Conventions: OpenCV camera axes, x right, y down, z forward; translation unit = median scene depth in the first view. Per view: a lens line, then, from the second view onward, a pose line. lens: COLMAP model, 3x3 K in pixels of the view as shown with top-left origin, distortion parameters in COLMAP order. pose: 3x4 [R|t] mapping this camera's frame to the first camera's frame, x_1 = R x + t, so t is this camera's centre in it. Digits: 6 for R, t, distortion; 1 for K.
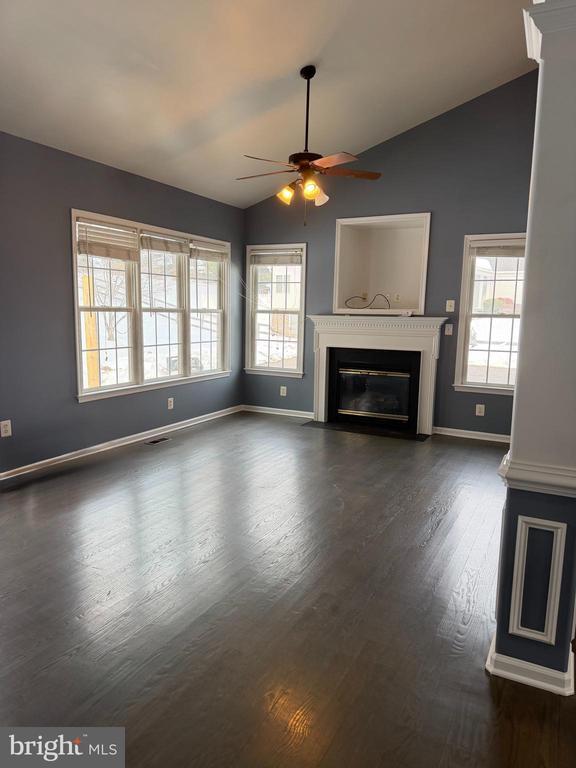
lens RADIAL K [[541.8, 0, 287.9], [0, 541.8, 385.7], [0, 0, 1]] dist [0.018786, -0.006193]
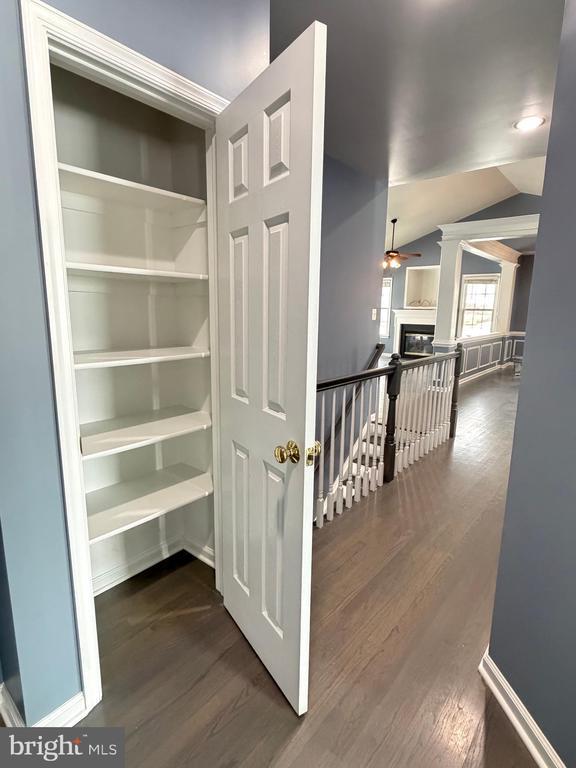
lens RADIAL K [[401.5, 0, 287.9], [0, 401.5, 383.1], [0, 0, 1]] dist [0.002251, 0.000157]
pose [[0.973834, 0.035794, -0.224424, 0.000035], [-0.020884, 0.997435, 0.068464, 0.070960], [0.226299, -0.061986, 0.972084, -0.755346]]
